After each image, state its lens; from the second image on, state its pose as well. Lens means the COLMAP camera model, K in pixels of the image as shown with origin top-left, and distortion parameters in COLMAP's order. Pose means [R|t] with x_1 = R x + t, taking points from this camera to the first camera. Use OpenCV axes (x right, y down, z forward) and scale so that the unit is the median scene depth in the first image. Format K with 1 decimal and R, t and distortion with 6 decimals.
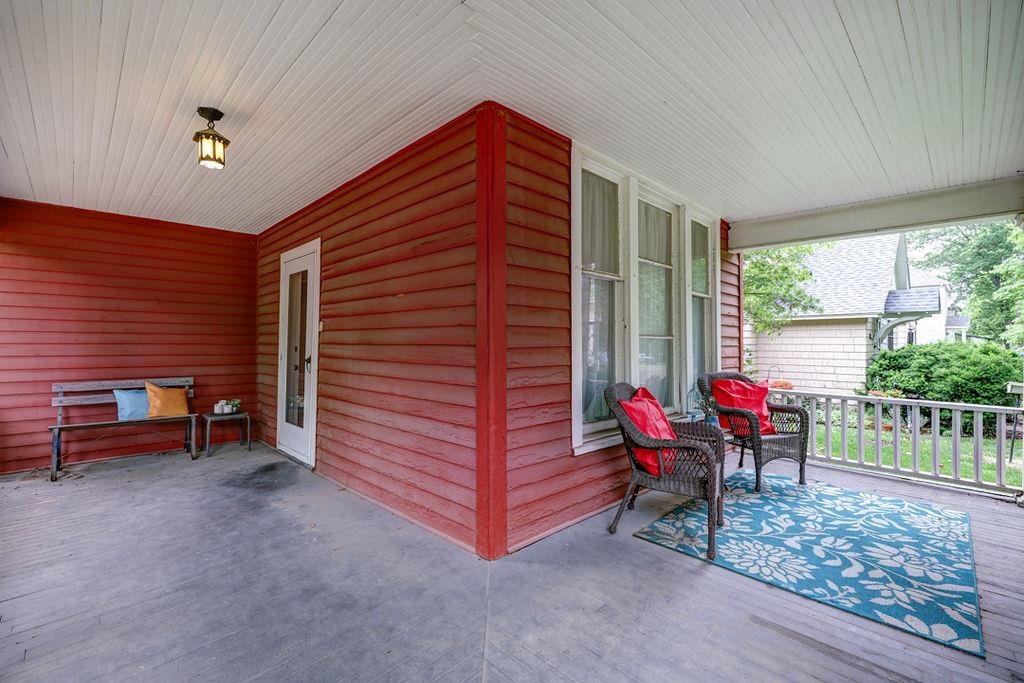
lens RADIAL K [[444.7, 0, 505.7], [0, 444.7, 336.5], [0, 0, 1]] dist [-0.014483, 0.000199]
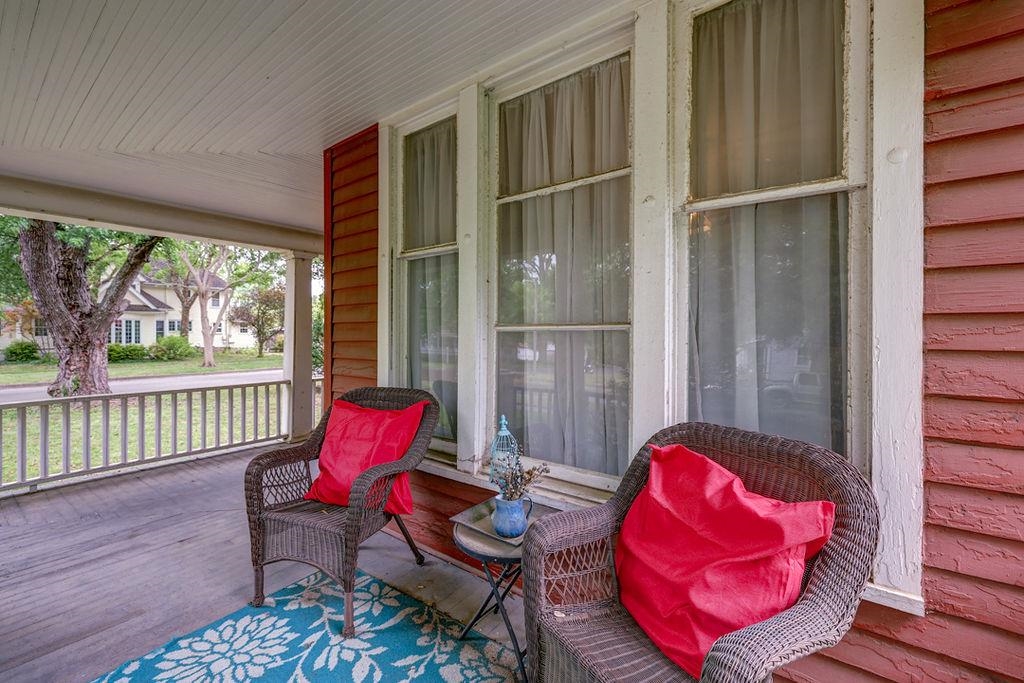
lens RADIAL K [[444.7, 0, 505.7], [0, 444.7, 336.5], [0, 0, 1]] dist [-0.014483, 0.000199]
pose [[0.140533, -0.005261, -0.990062, 1.082148], [0.007107, 0.999965, -0.004305, 0.018221], [0.990051, -0.006431, 0.140565, 1.093725]]
